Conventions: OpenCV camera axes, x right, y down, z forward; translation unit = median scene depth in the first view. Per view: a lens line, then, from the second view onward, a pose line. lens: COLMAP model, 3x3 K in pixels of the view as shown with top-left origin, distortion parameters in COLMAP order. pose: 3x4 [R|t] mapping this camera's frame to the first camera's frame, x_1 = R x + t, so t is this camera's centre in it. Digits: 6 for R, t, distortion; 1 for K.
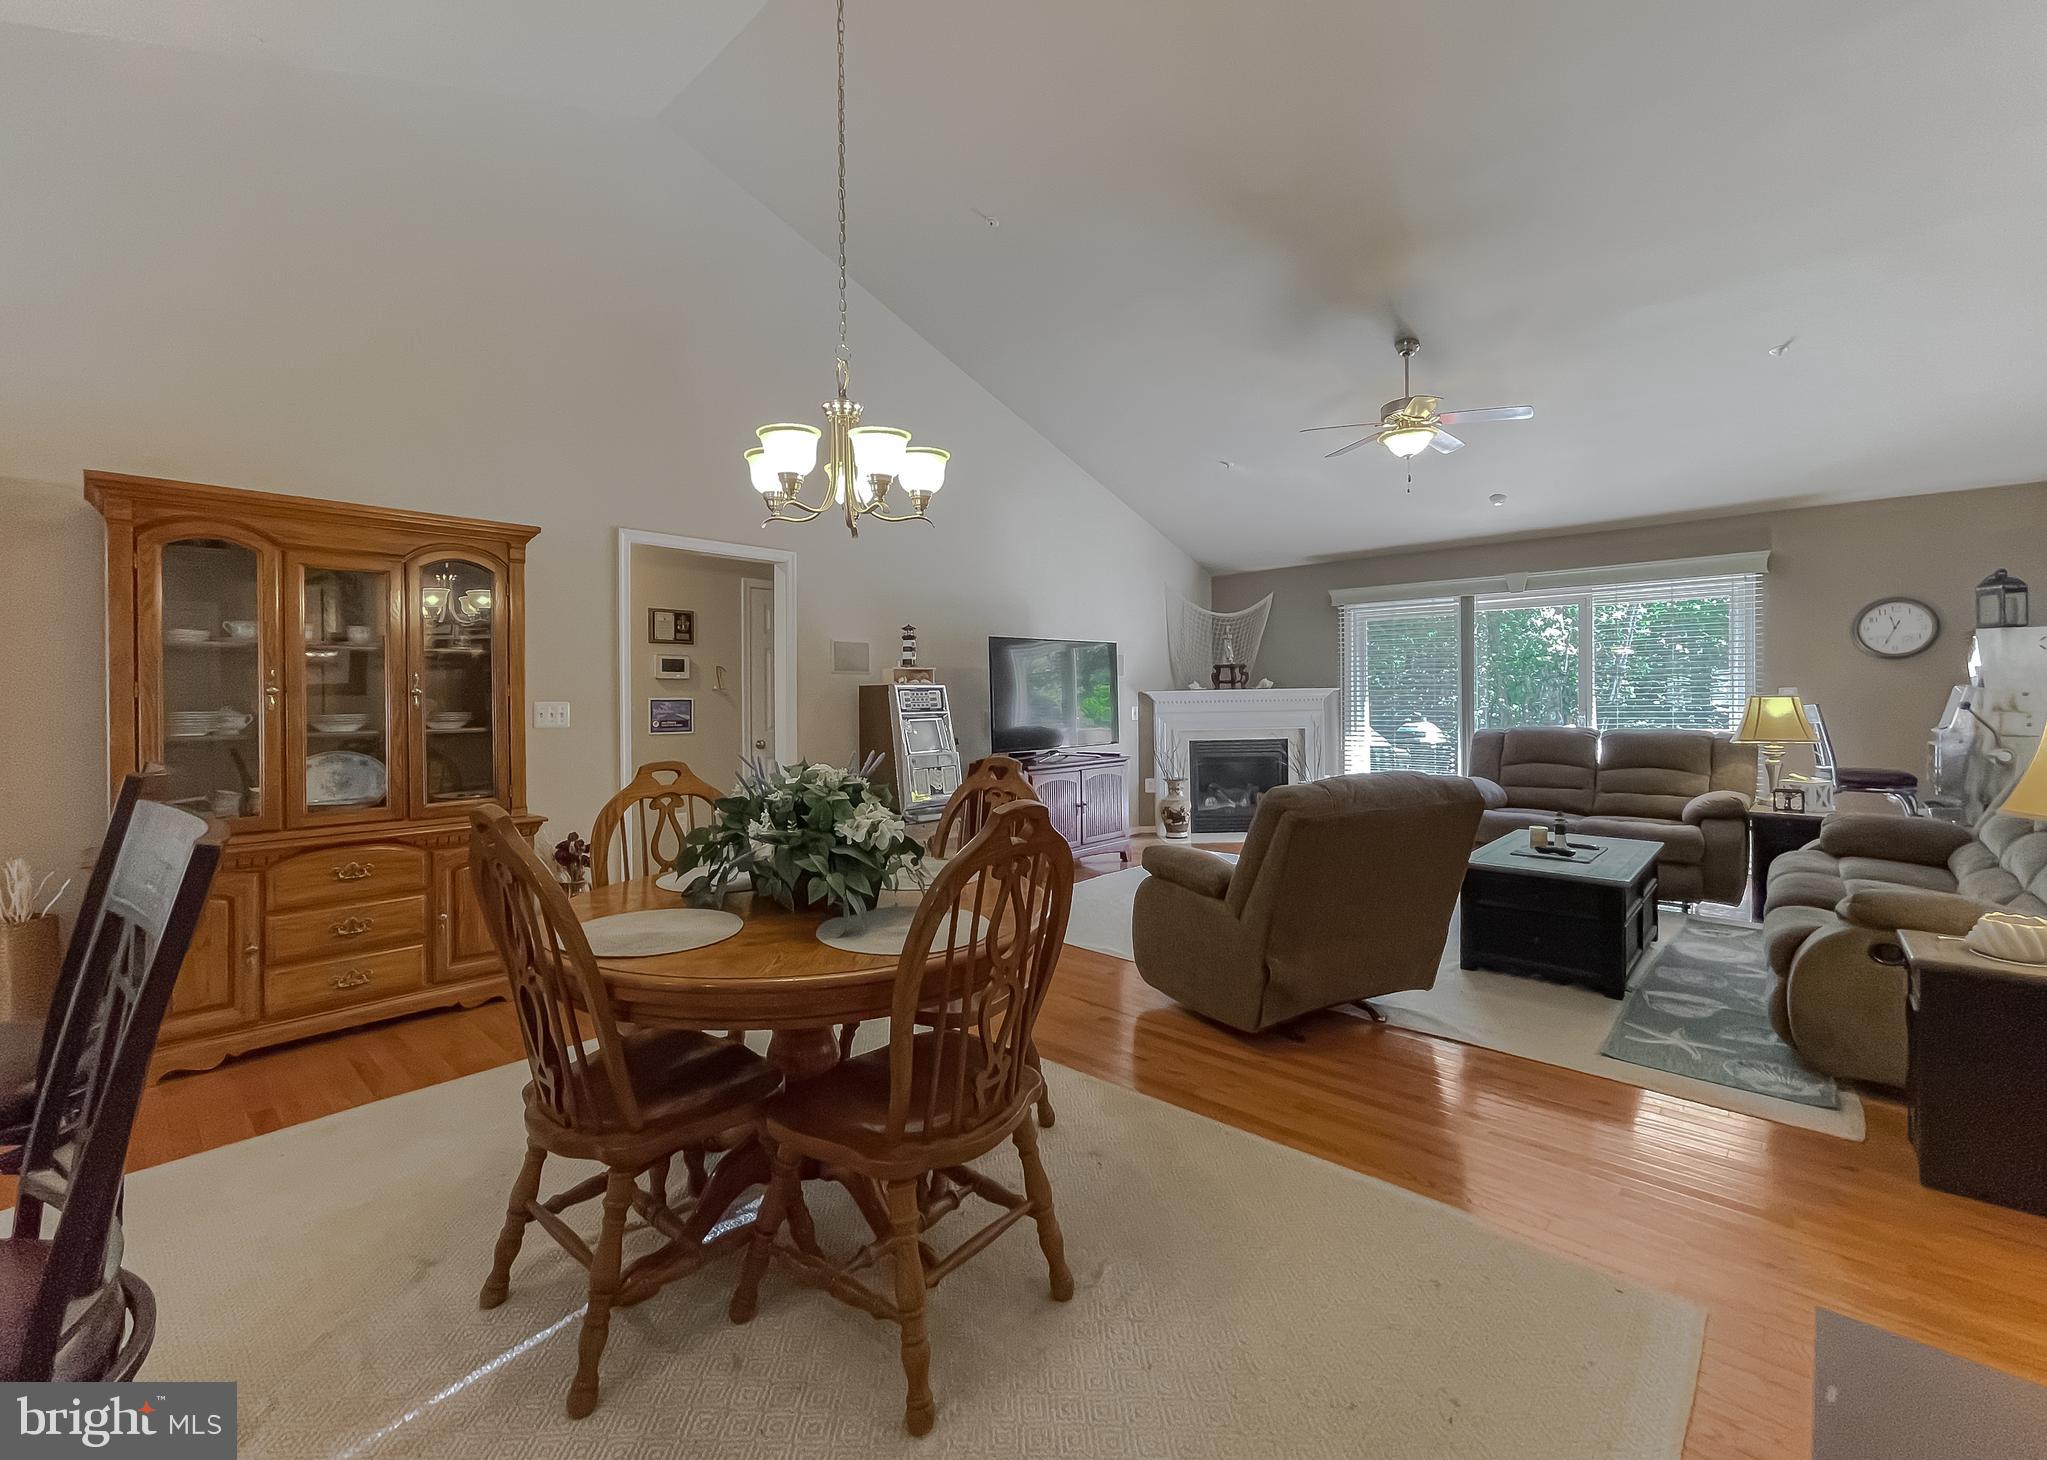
lens RADIAL K [[856.9, 0, 1010.6], [0, 856.9, 701.1], [0, 0, 1]] dist [-0.002593, -0.000330]
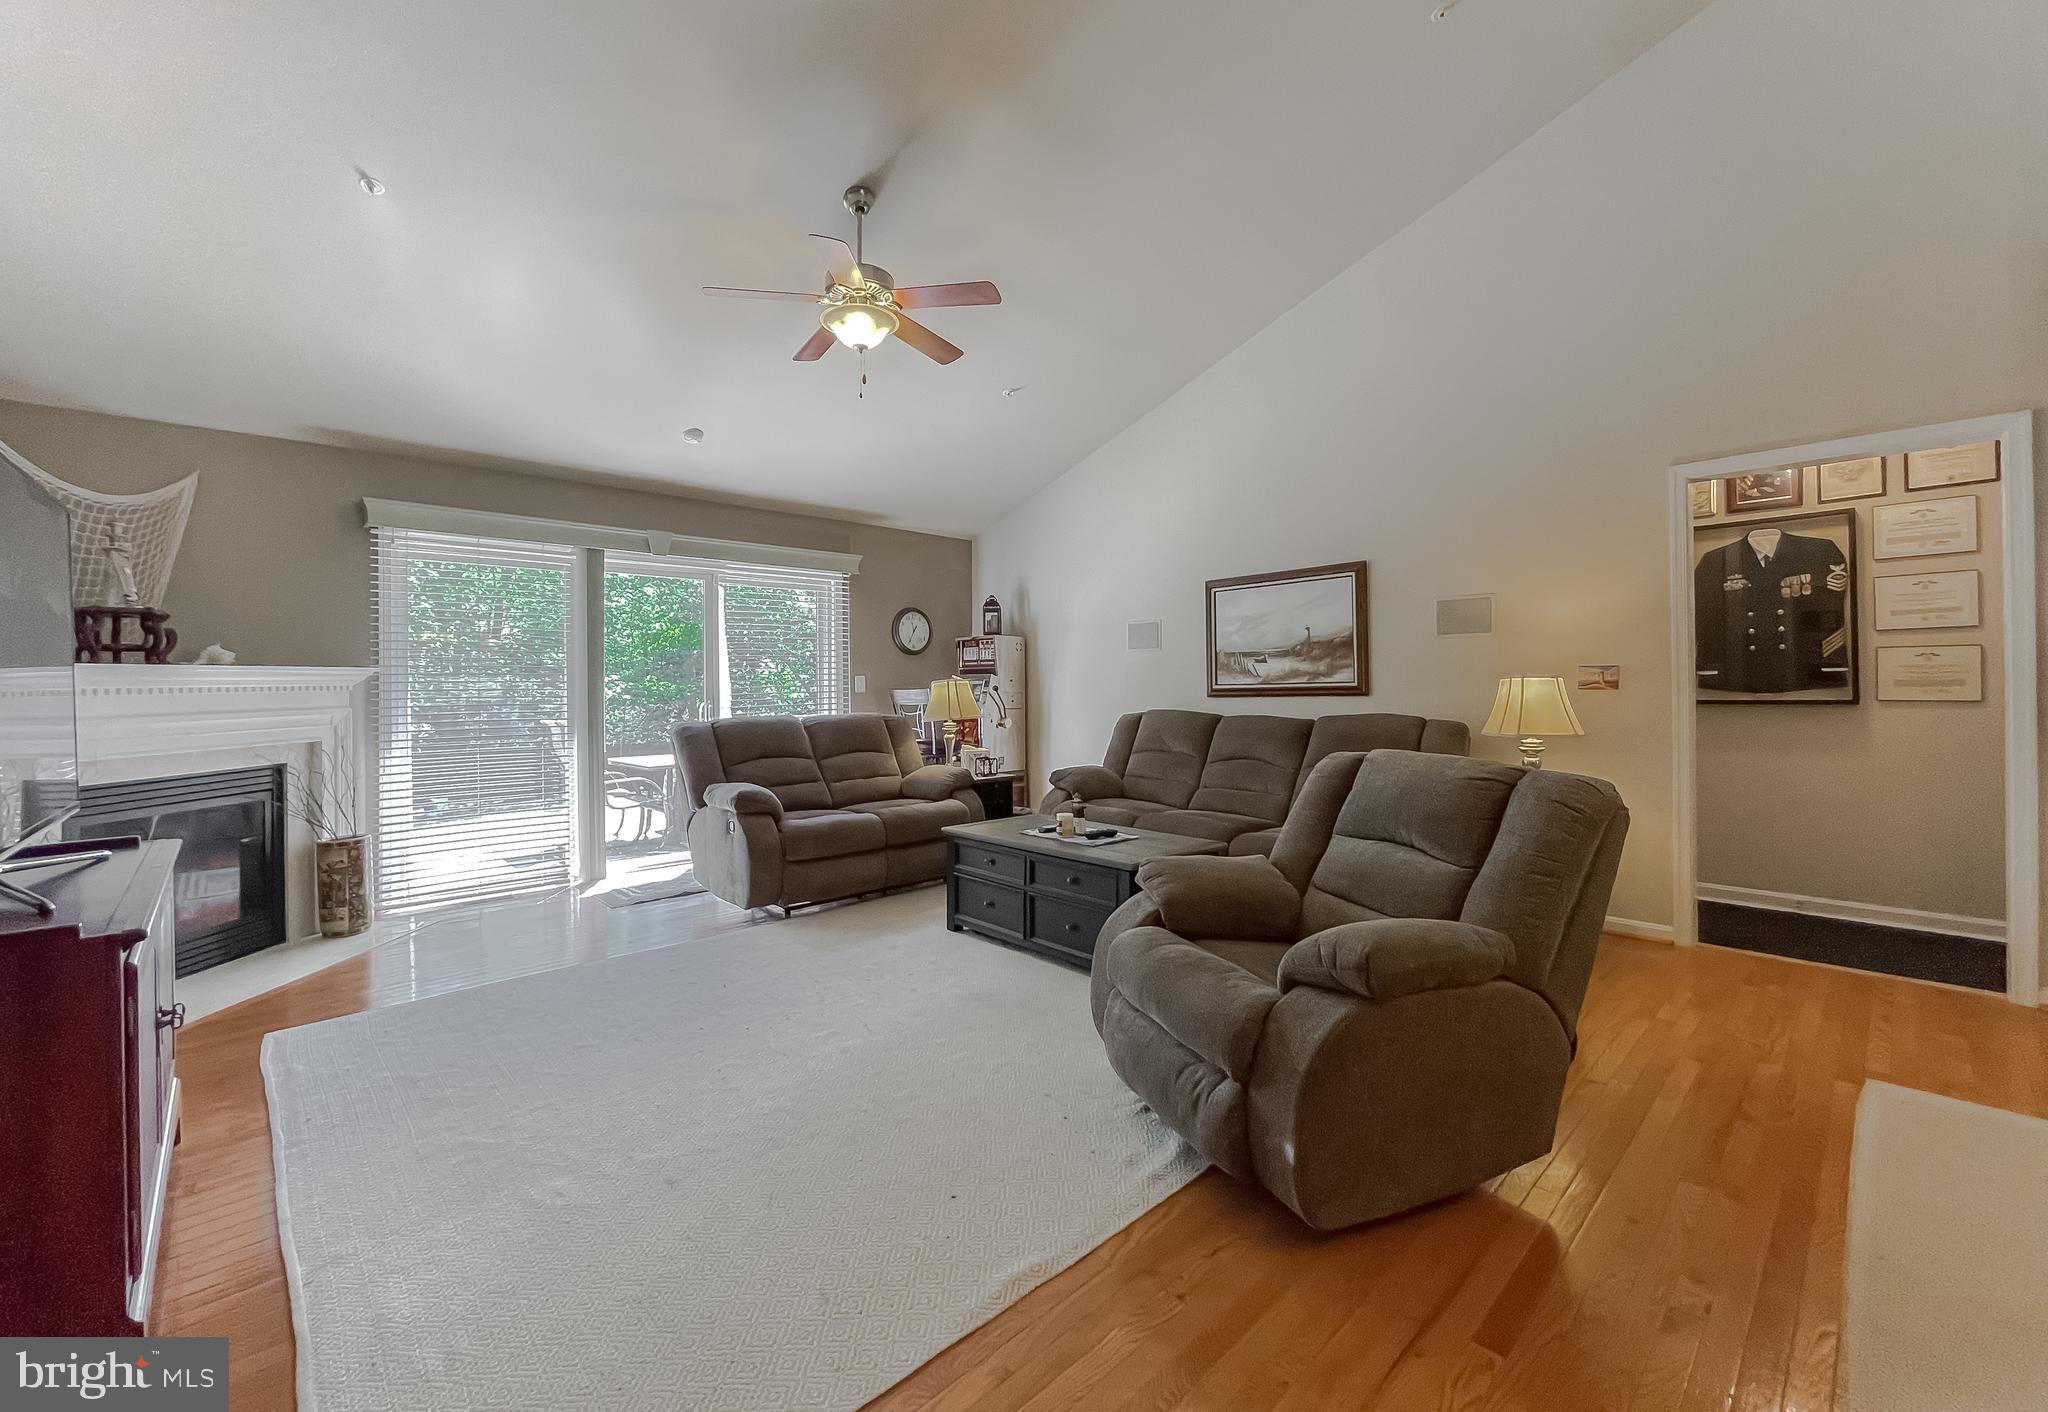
lens RADIAL K [[830.9, 0, 1017.9], [0, 830.9, 684.0], [0, 0, 1]] dist [0.001107, 0.000144]
pose [[0.061444, 0.009969, 0.998061, -0.229582], [0.013942, 0.999844, -0.010846, 0.012069], [-0.998013, 0.014582, 0.061296, 0.792840]]
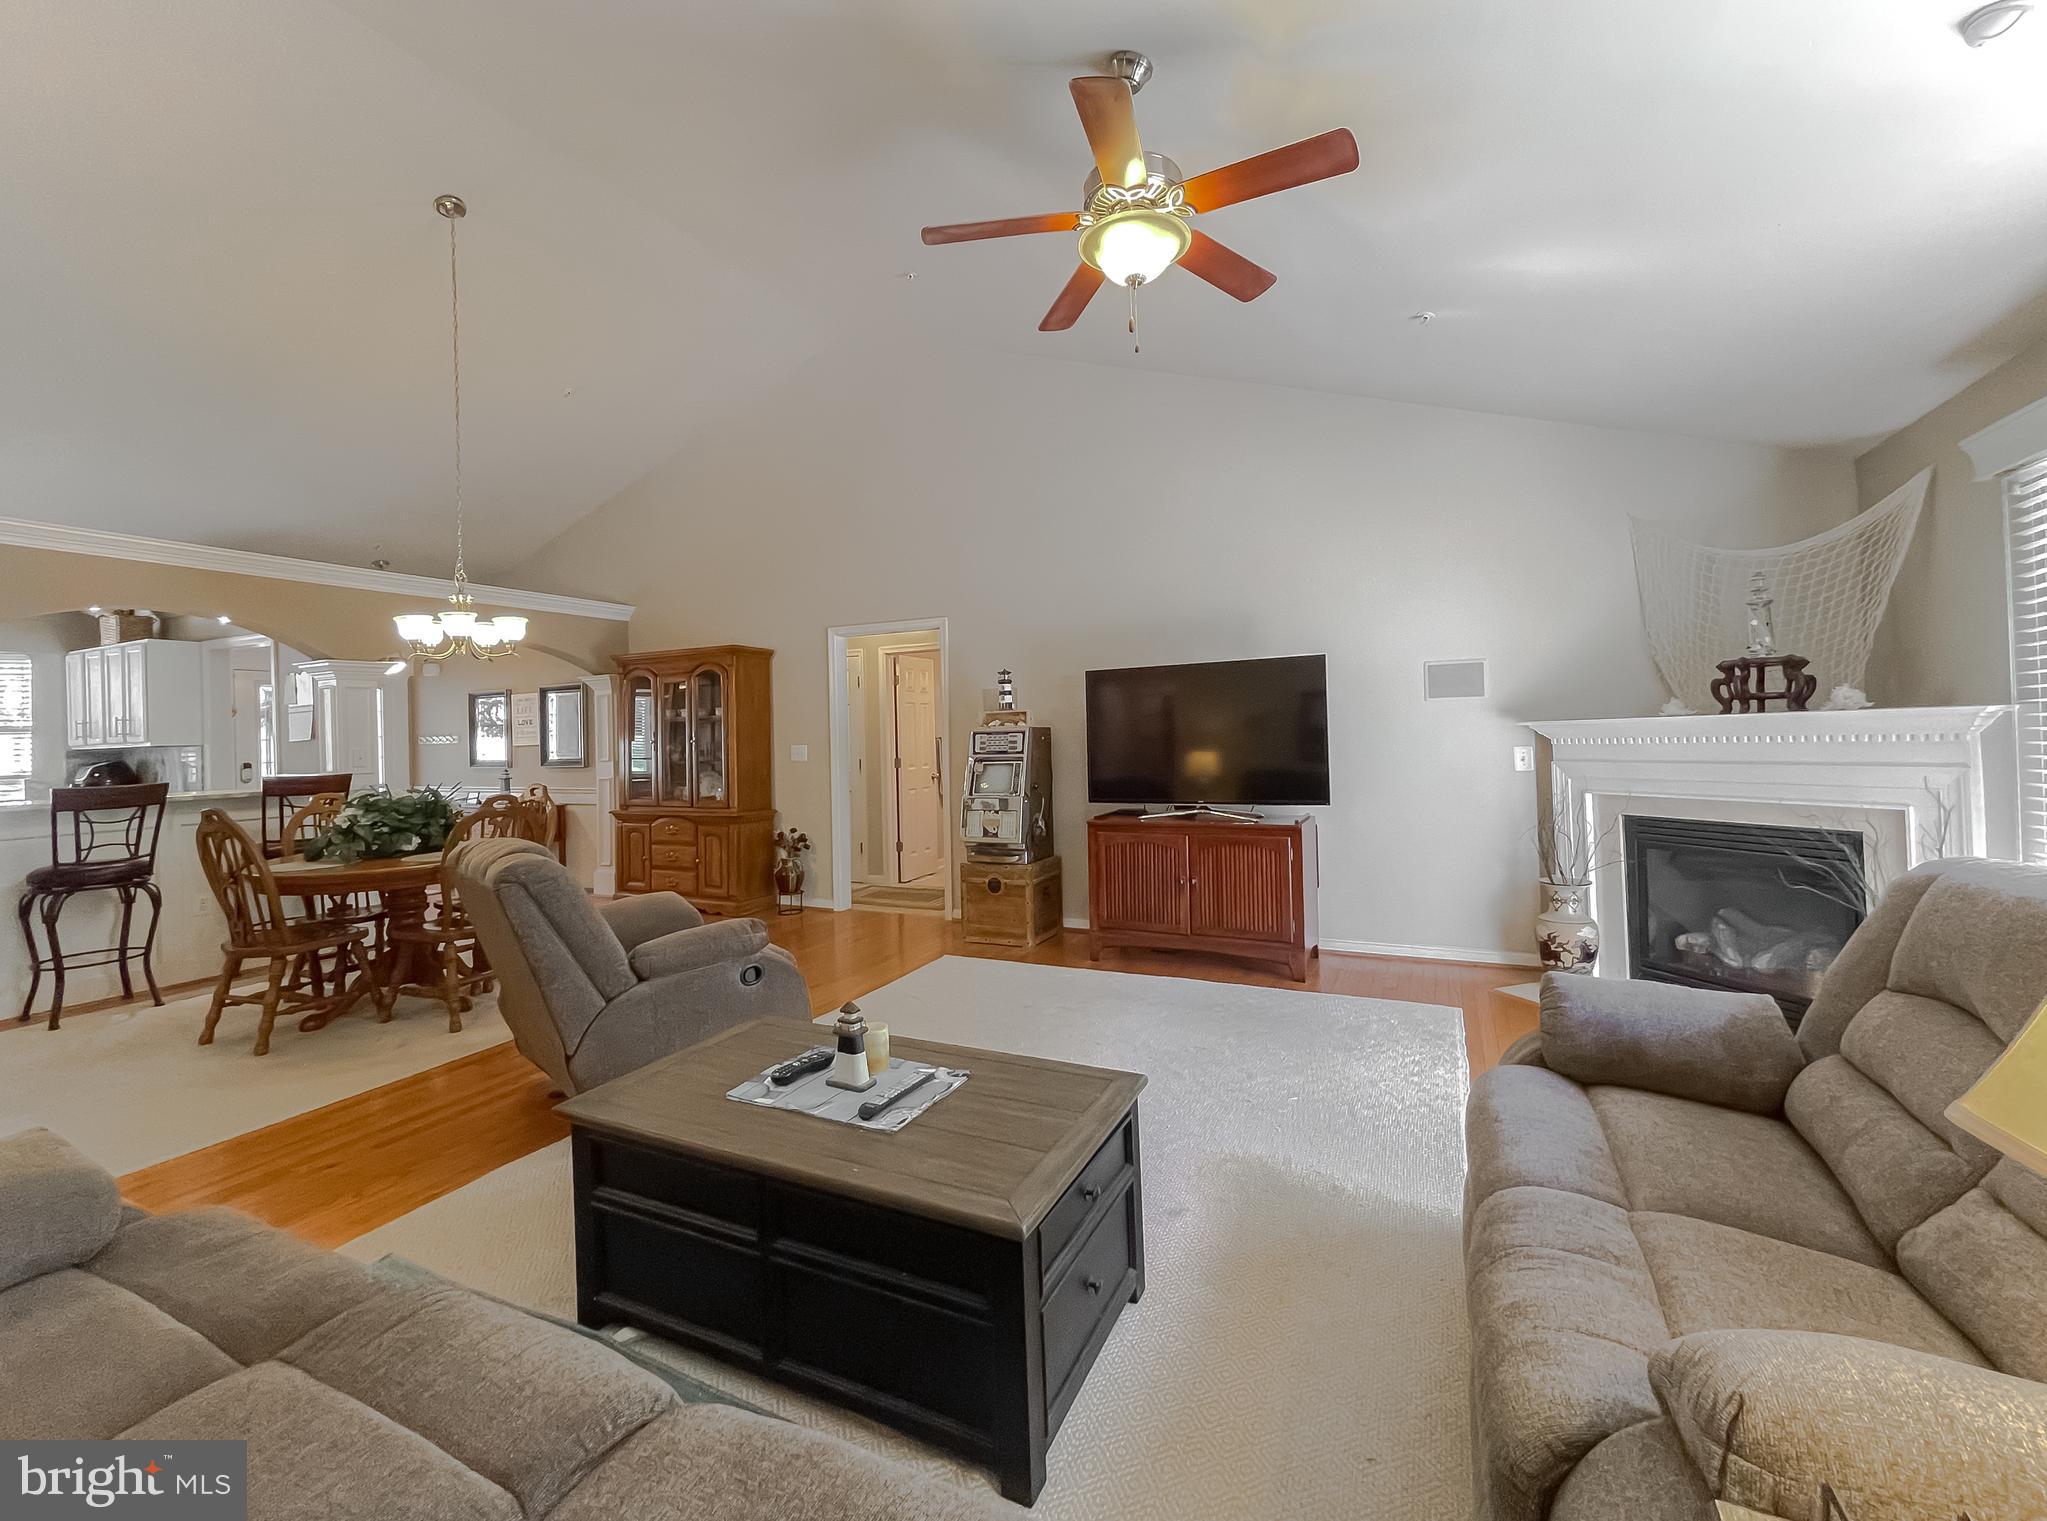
lens RADIAL K [[851.0, 0, 1026.1], [0, 851.0, 723.3], [0, 0, 1]] dist [-0.001303, -0.000430]
pose [[0.297589, -0.010355, -0.954638, 0.890802], [0.018644, 0.999814, -0.005034, -0.019734], [0.954512, -0.016300, 0.297727, 0.750820]]
